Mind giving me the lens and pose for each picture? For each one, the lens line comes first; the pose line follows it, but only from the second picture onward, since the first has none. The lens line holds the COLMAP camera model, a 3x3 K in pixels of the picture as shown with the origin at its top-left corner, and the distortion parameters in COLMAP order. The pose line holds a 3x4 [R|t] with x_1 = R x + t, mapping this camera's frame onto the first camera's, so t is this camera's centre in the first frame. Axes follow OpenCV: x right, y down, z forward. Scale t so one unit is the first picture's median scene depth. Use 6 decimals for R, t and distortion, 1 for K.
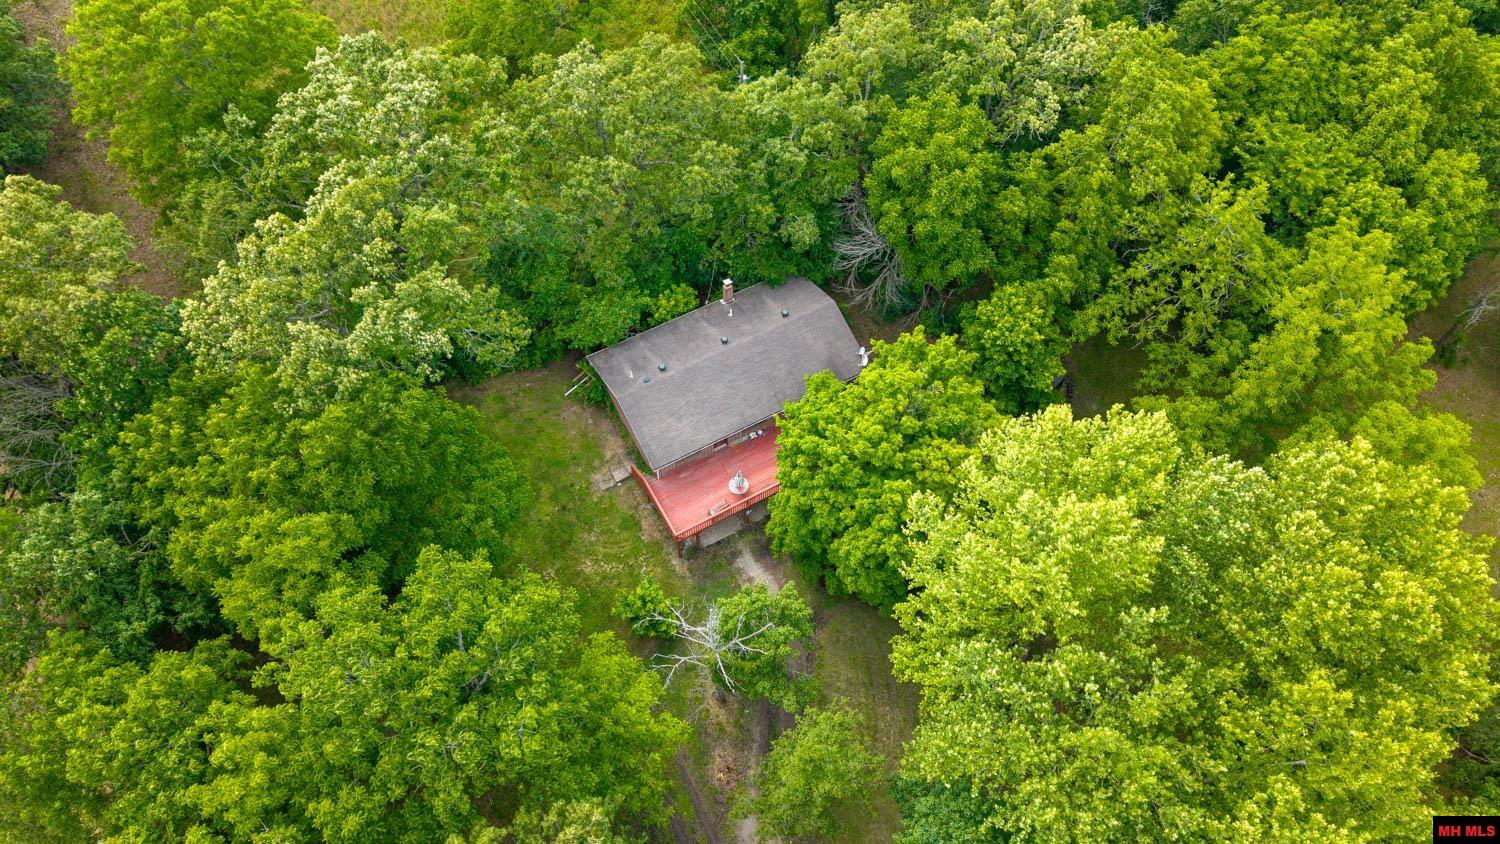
lens RADIAL K [[1001.0, 0, 749.1], [0, 1001.0, 421.0], [0, 0, 1]] dist [0.005258, 0.000552]
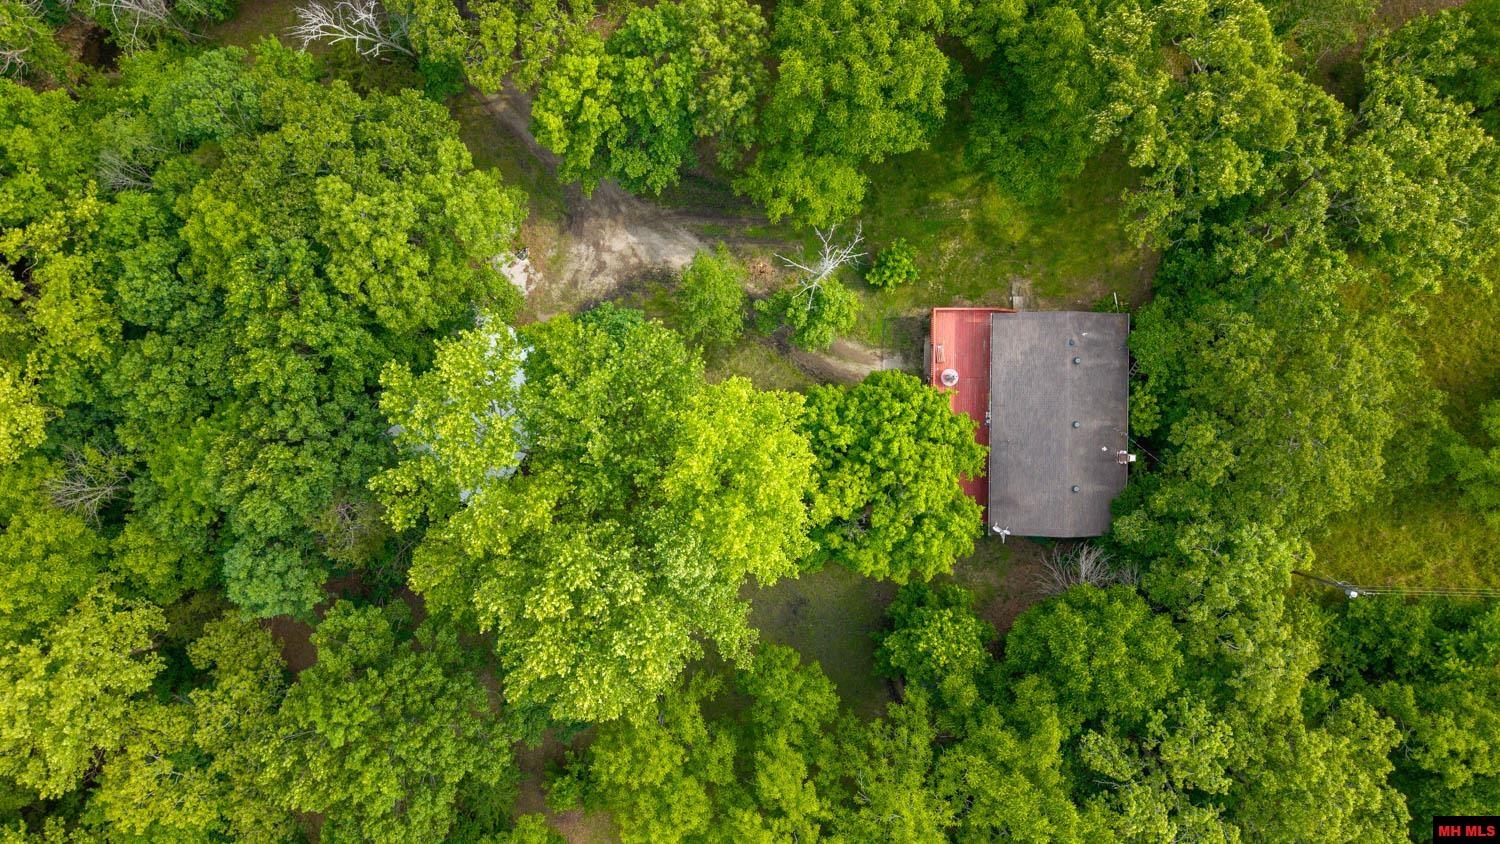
lens RADIAL K [[1001.0, 0, 748.2], [0, 1001.0, 422.3], [0, 0, 1]] dist [0.005258, 0.000552]
pose [[-0.478381, 0.878152, -0.000225, 0.147370], [-0.772192, -0.420536, 0.476308, -0.329901], [0.418176, 0.228030, 0.879279, -0.108051]]
